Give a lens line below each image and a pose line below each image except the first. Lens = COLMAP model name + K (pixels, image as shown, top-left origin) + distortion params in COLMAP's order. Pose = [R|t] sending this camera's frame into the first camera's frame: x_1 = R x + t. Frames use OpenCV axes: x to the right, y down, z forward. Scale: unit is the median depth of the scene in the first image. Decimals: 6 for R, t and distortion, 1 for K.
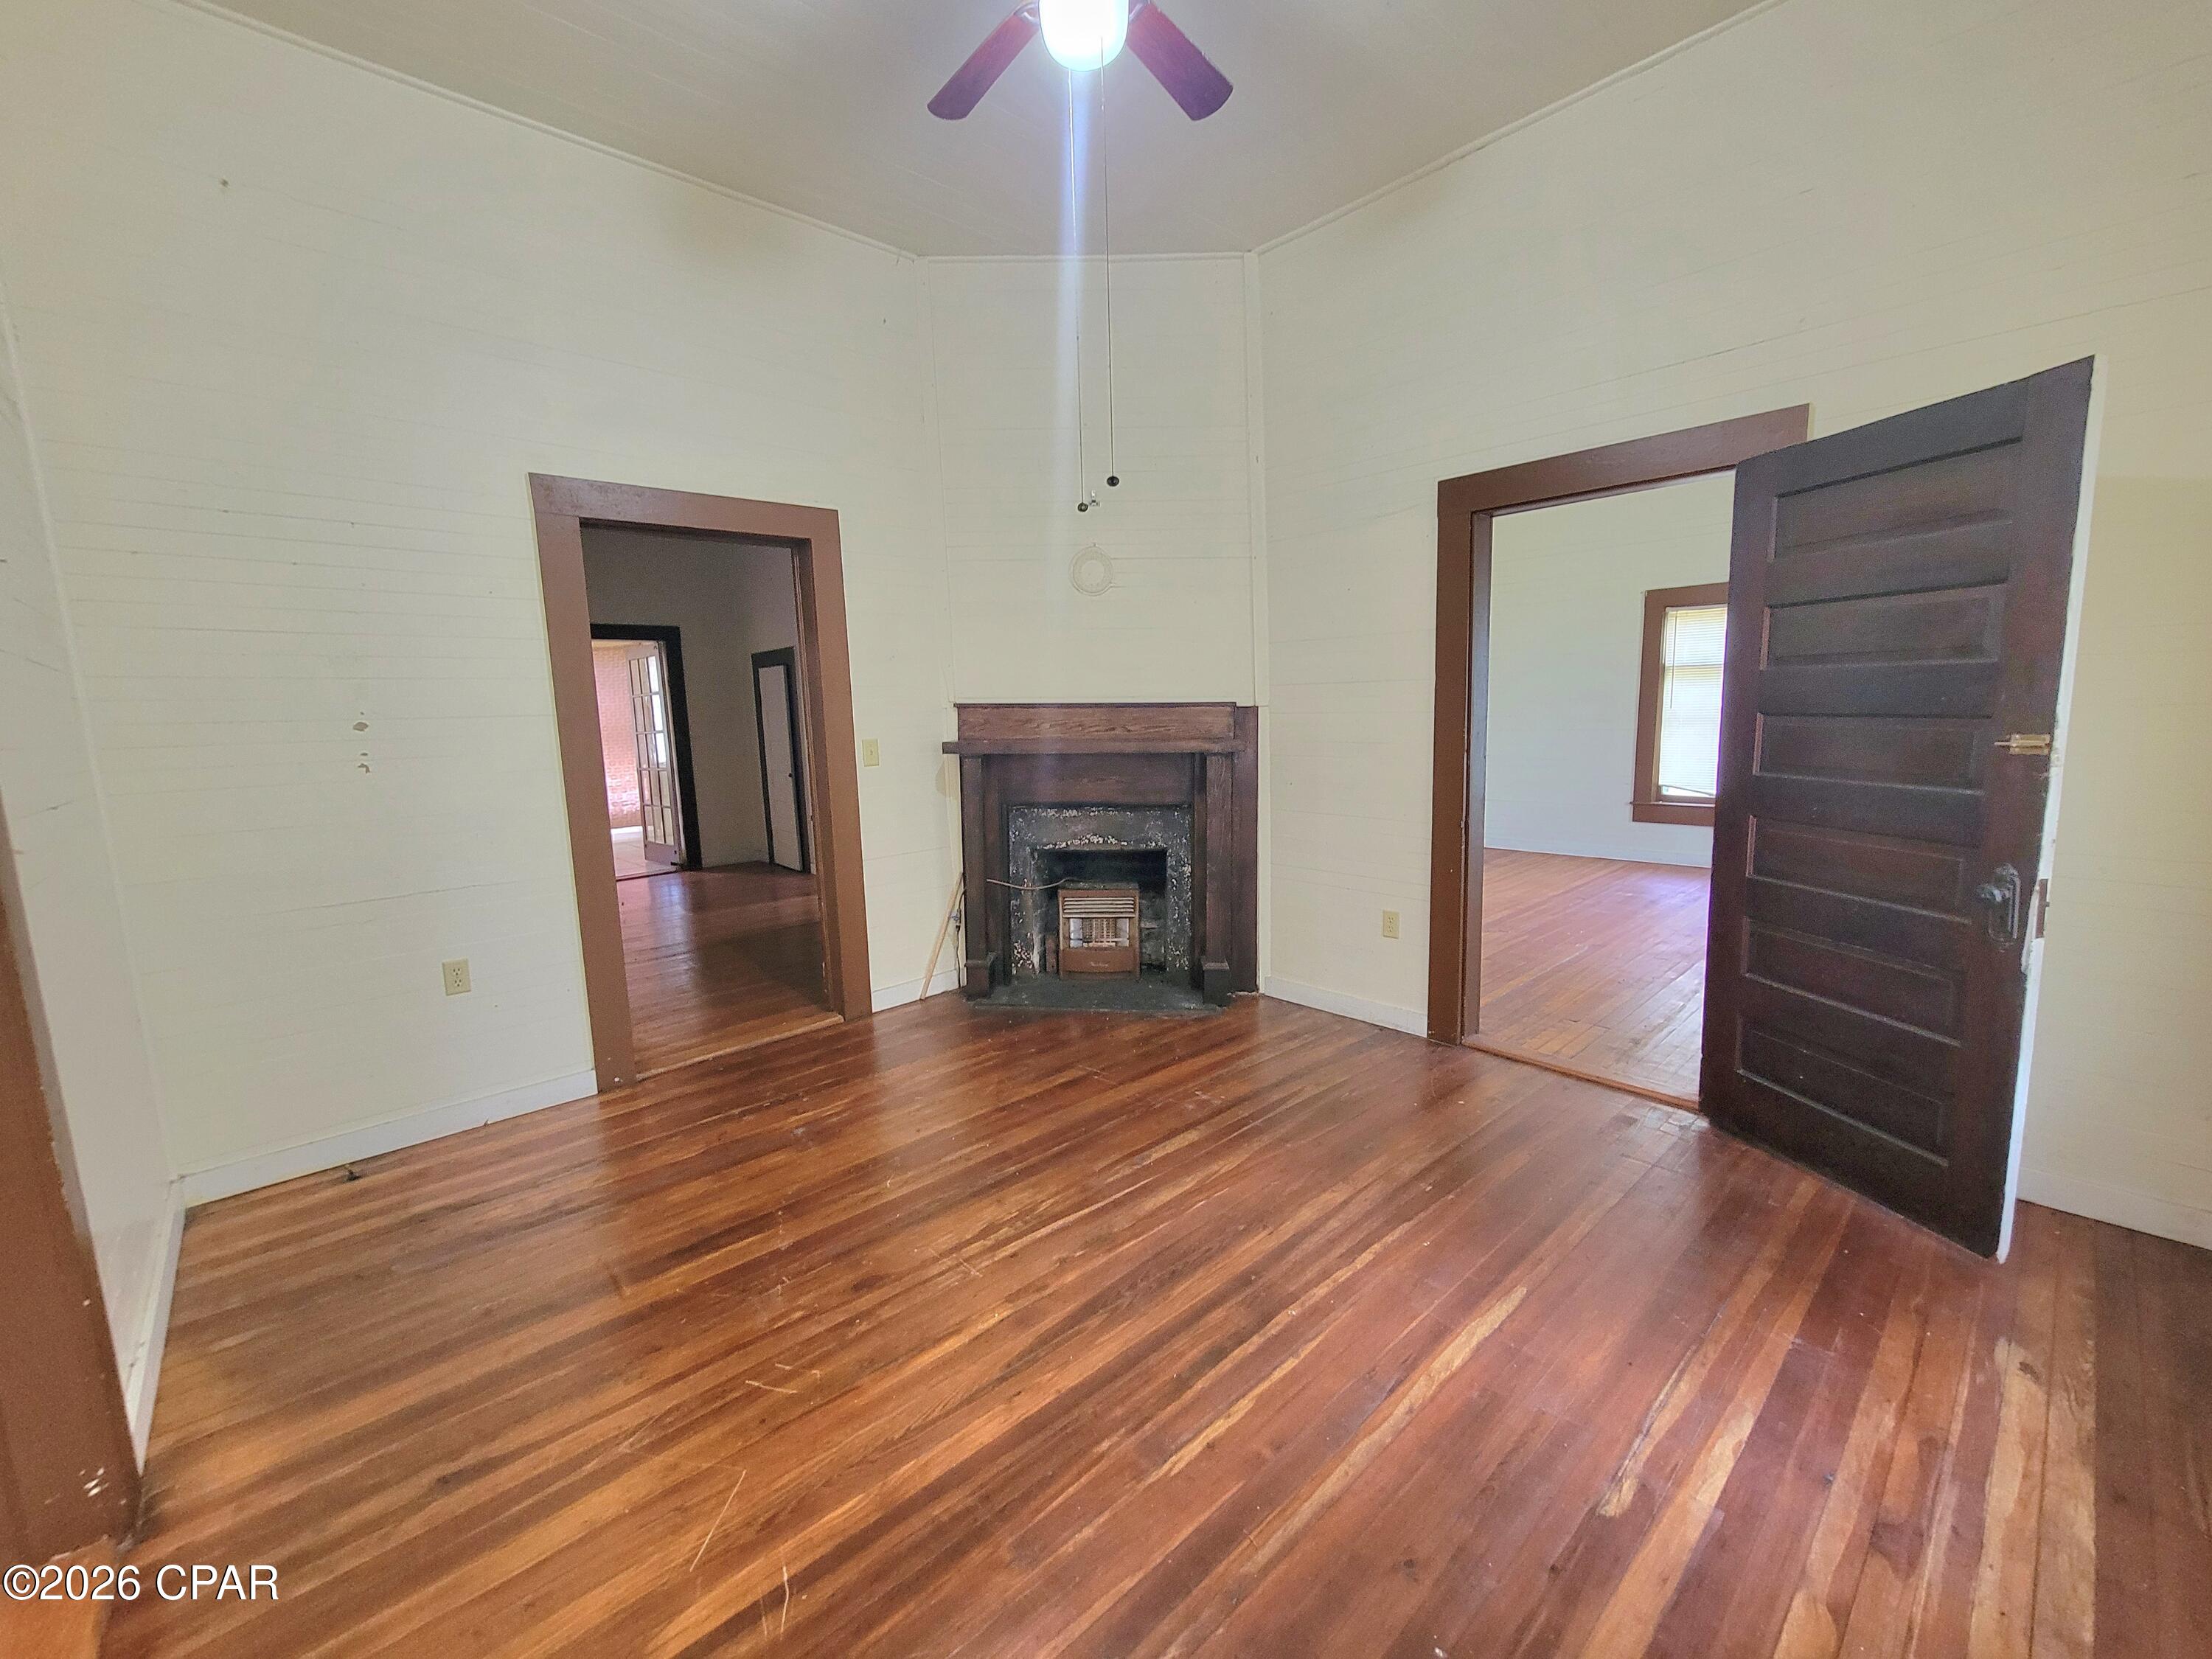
lens RADIAL K [[905.6, 0, 1099.3], [0, 905.6, 832.0], [0, 0, 1]] dist [-0.001268, -0.000236]
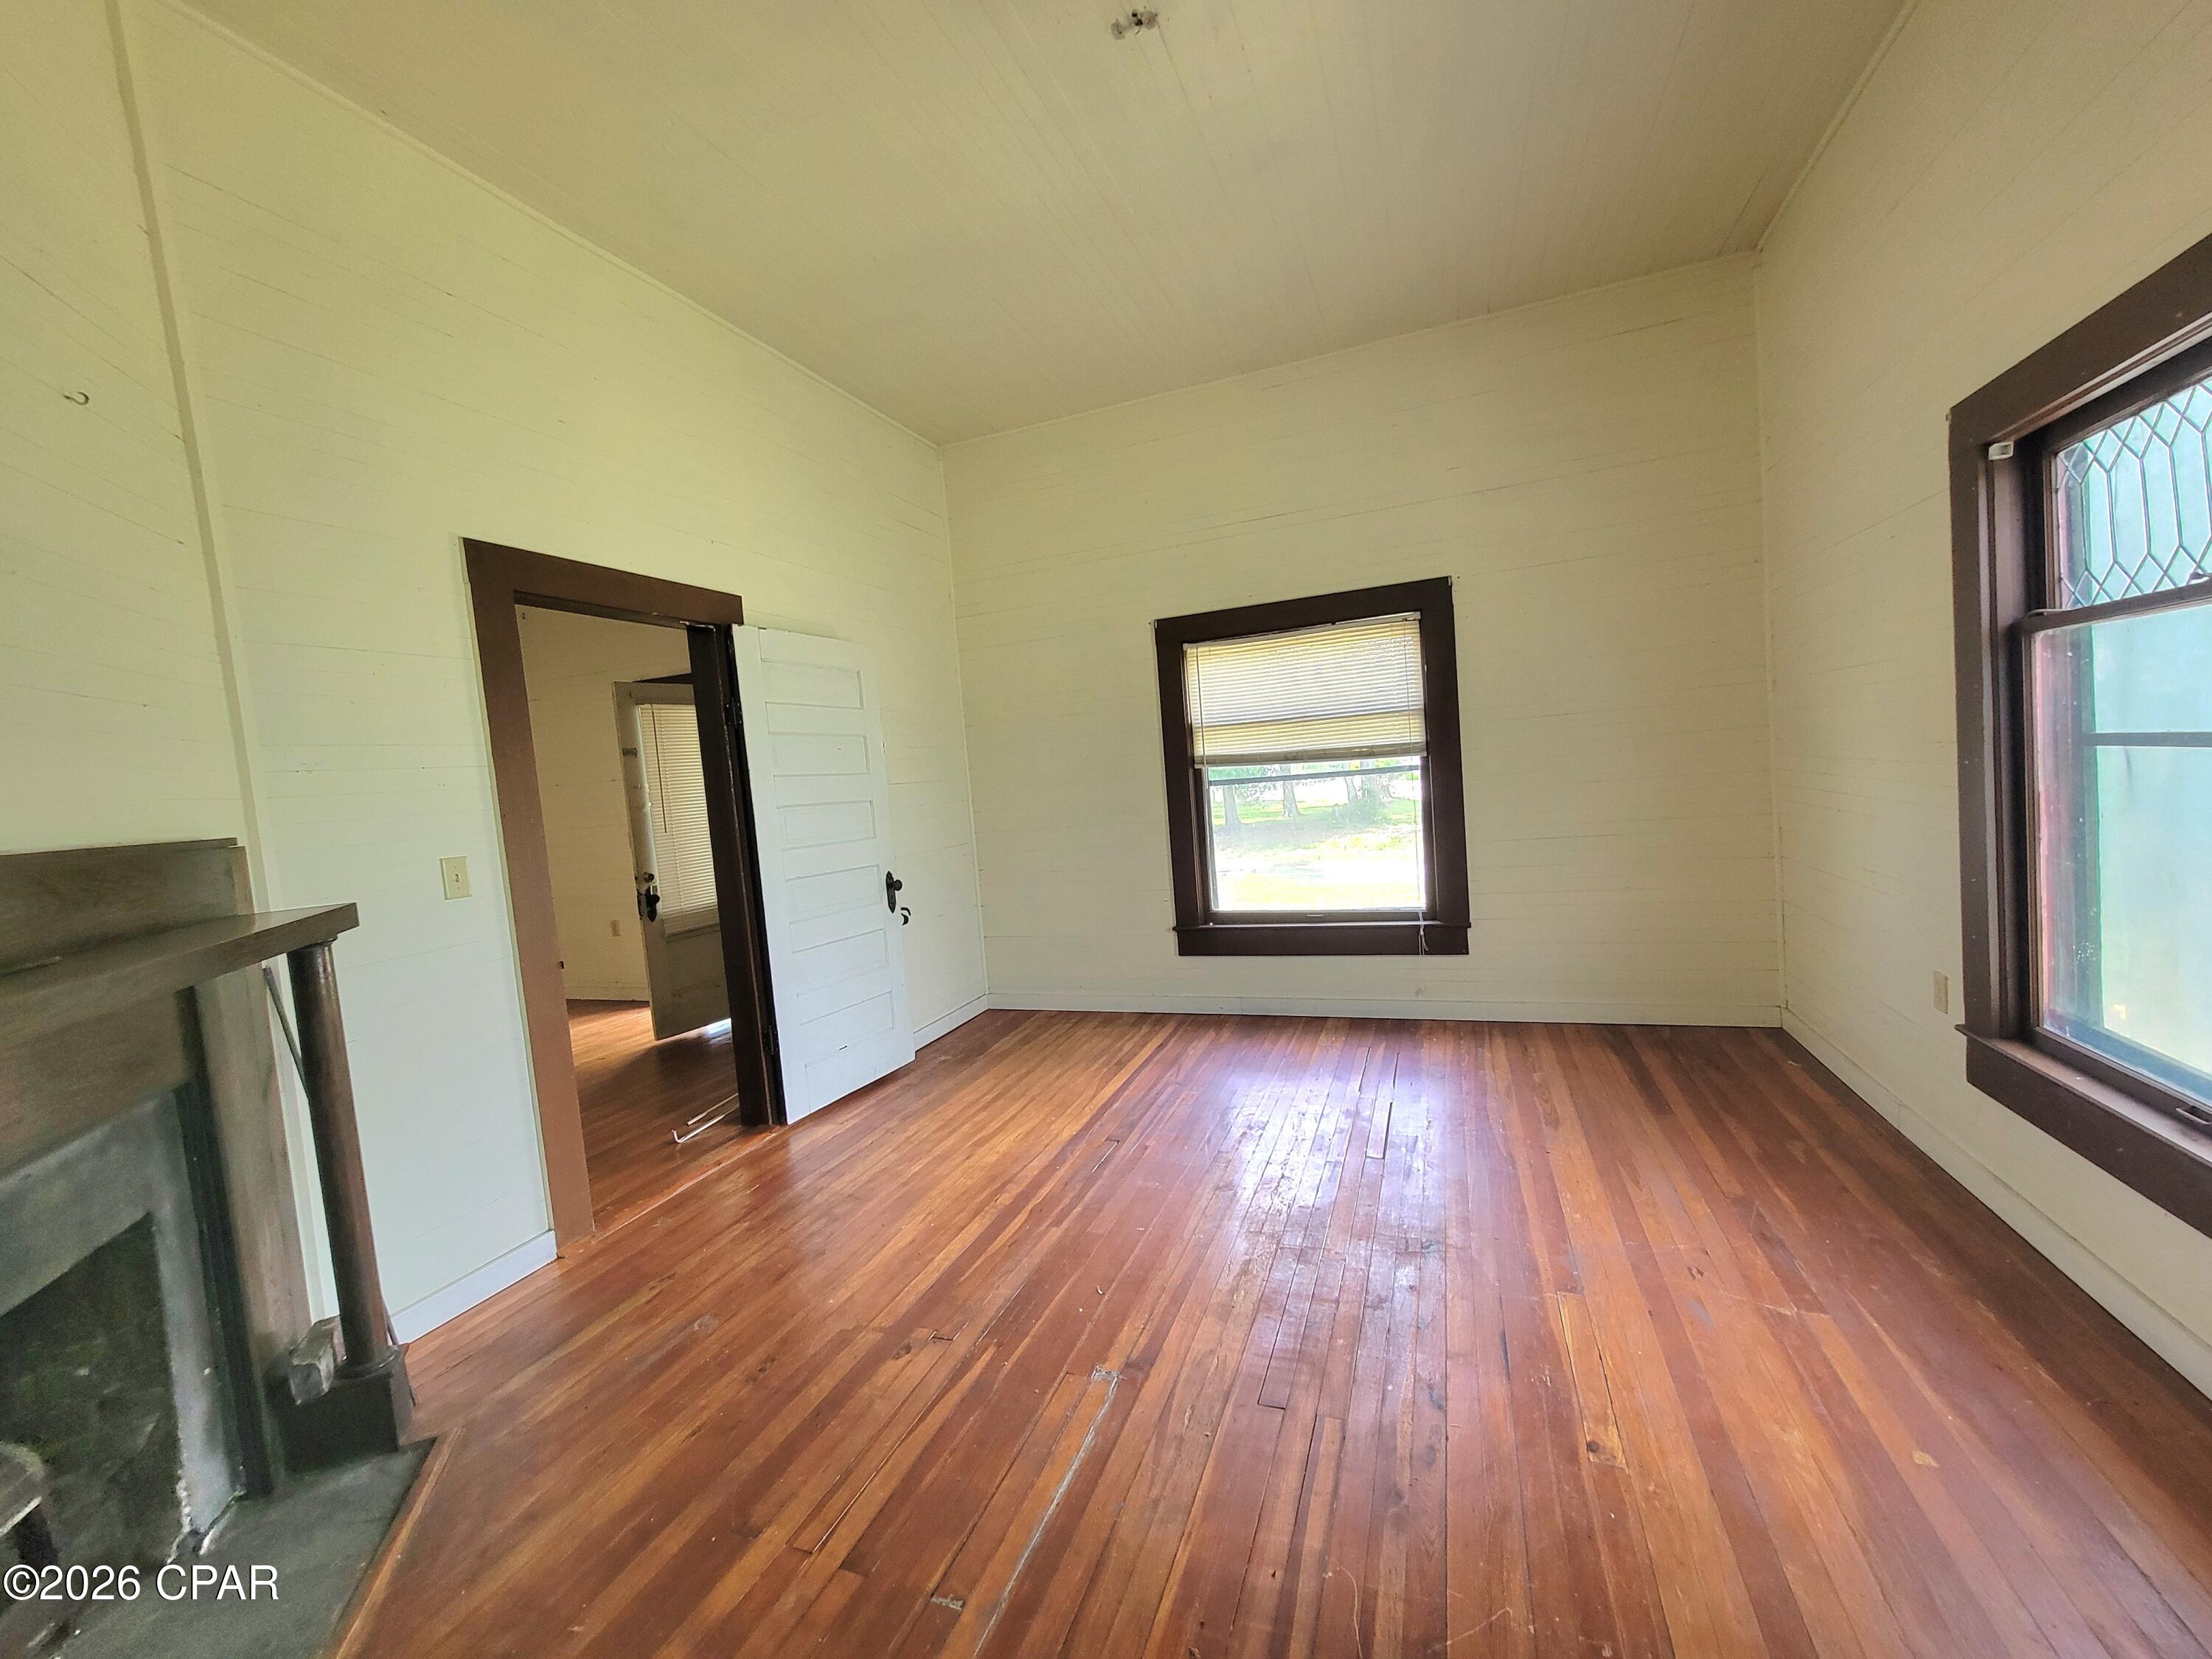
lens RADIAL K [[891.8, 0, 1110.7], [0, 891.8, 835.3], [0, 0, 1]] dist [0.000958, -0.007266]
pose [[0.895028, -0.076633, 0.439377, 0.262379], [0.118141, 0.990675, -0.067872, -0.061847], [-0.430079, 0.112655, 0.895735, 0.423964]]
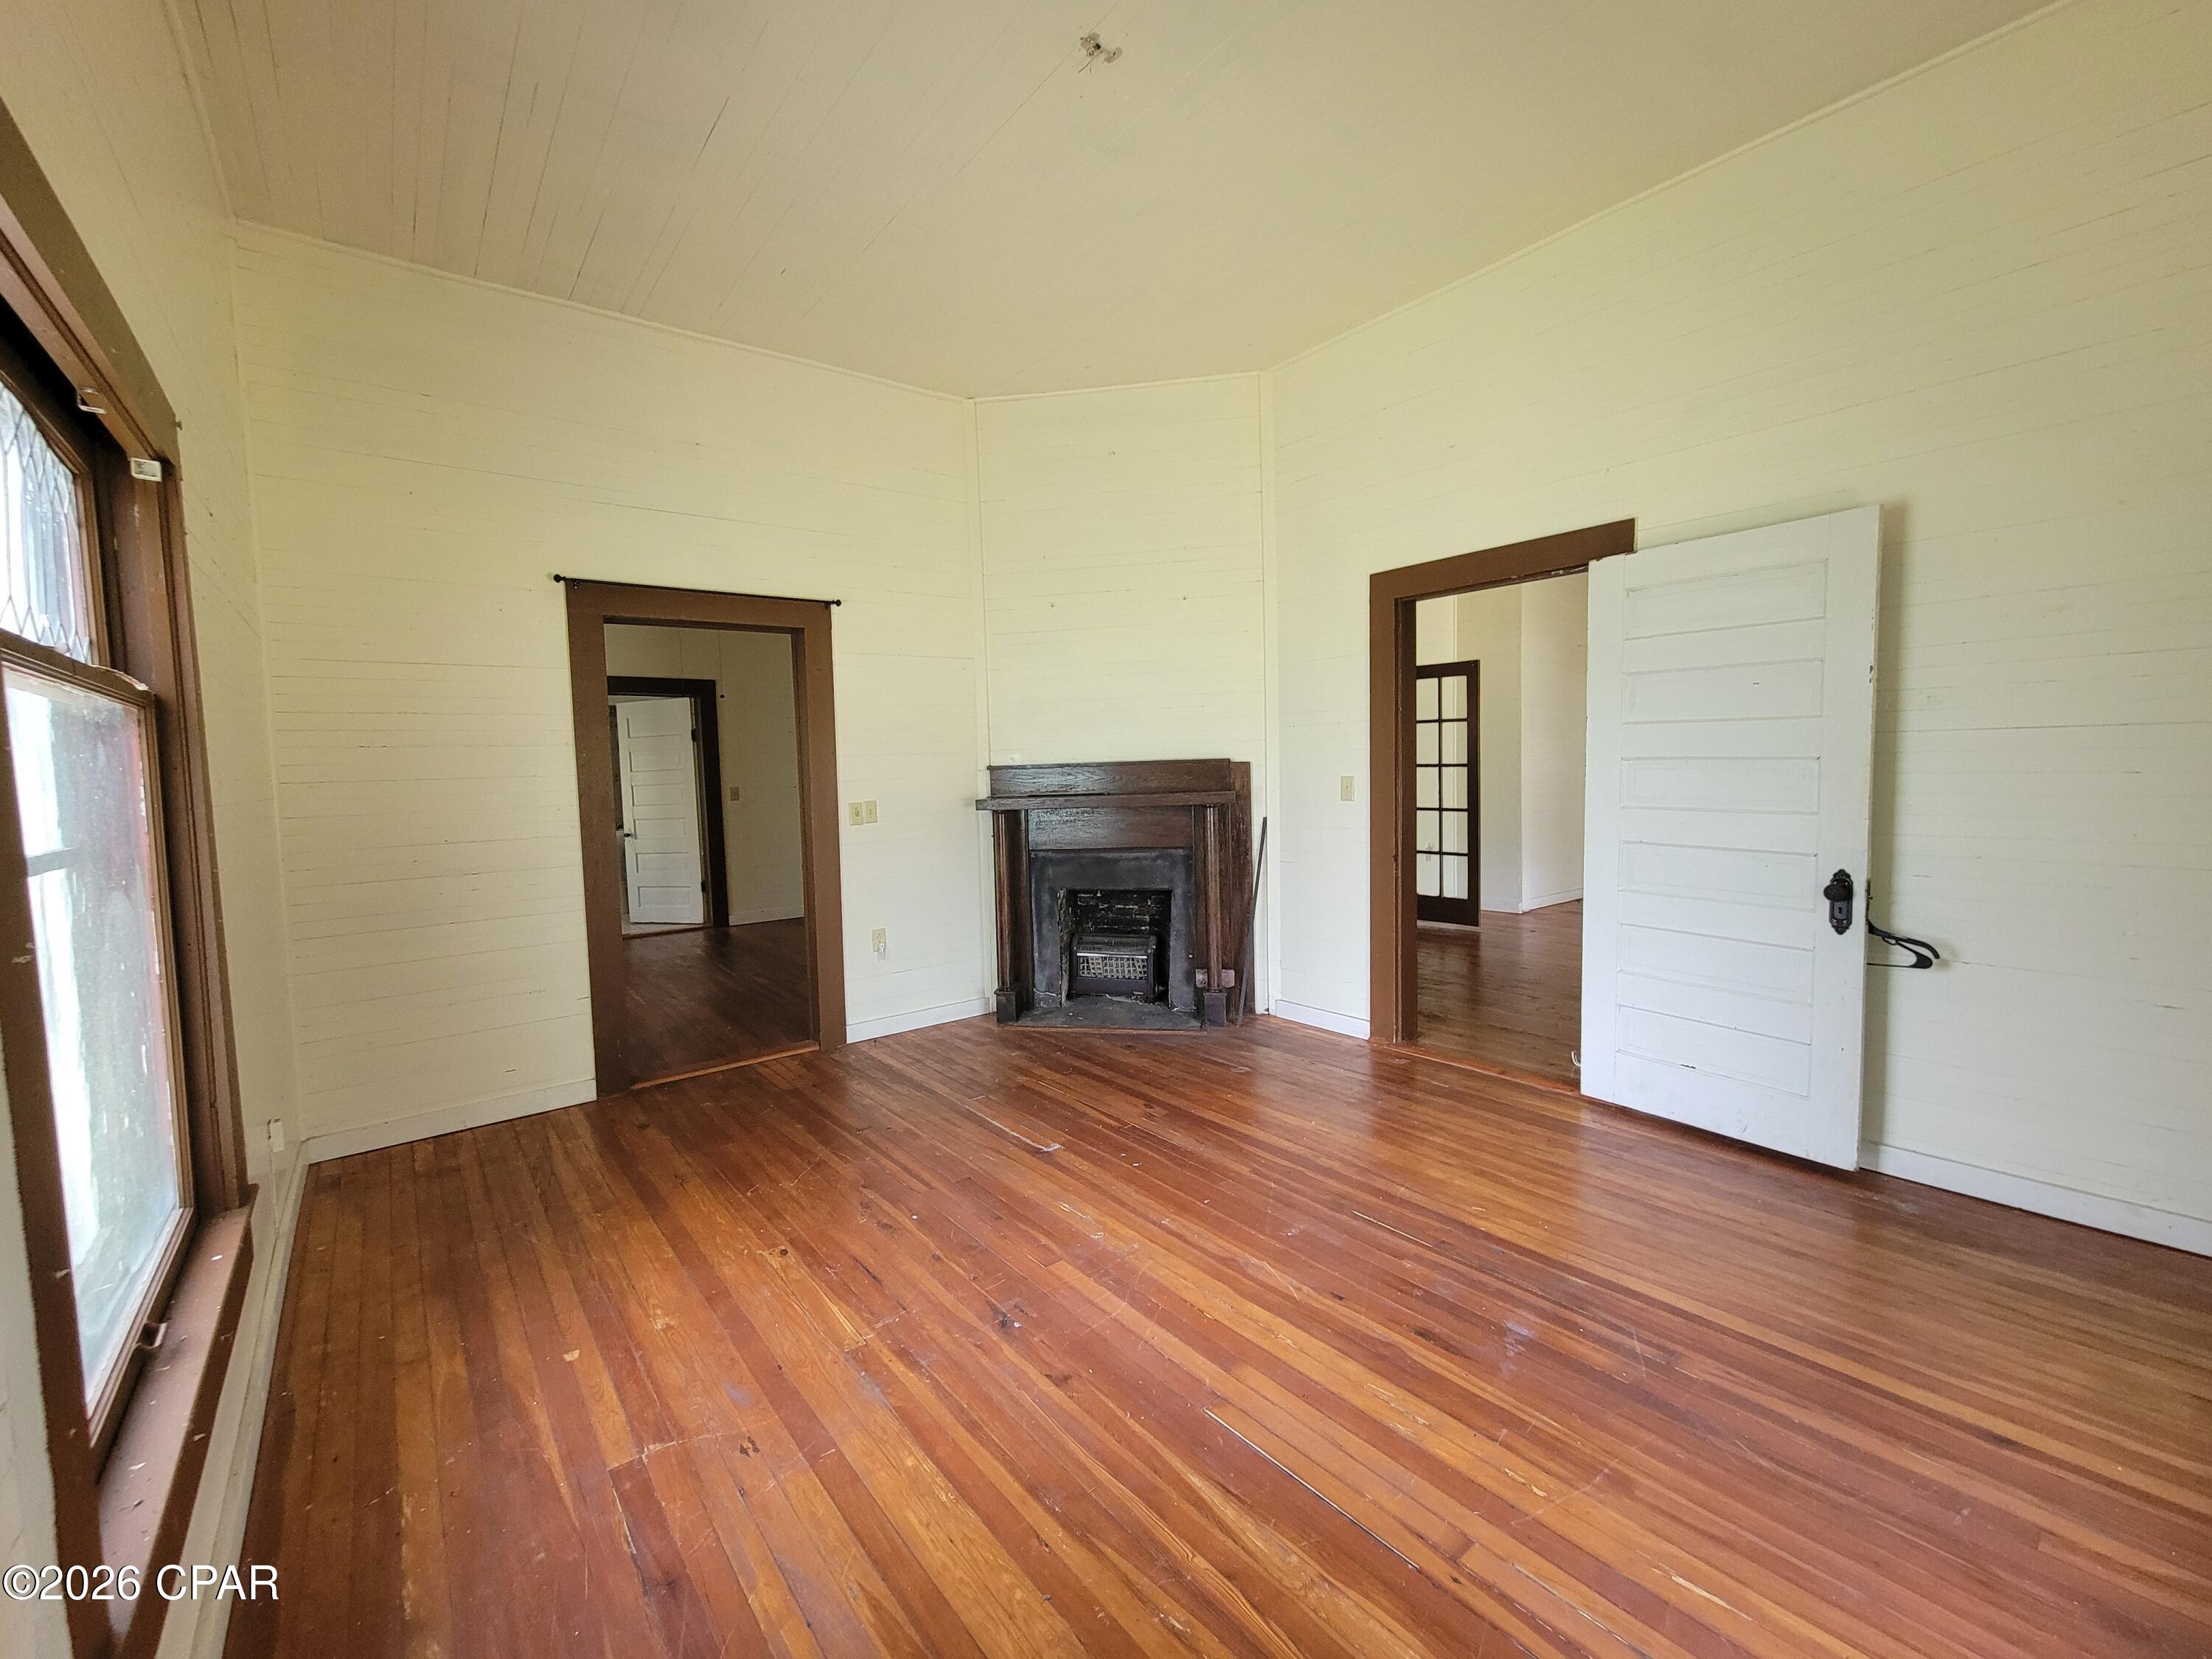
lens RADIAL K [[911.9, 0, 1095.8], [0, 911.9, 835.7], [0, 0, 1]] dist [0.010585, 0.000241]
pose [[-0.074645, 0.112962, -0.990791, 0.801296], [-0.106117, 0.987022, 0.120527, -0.124381], [0.991548, 0.114136, -0.061690, 0.724638]]
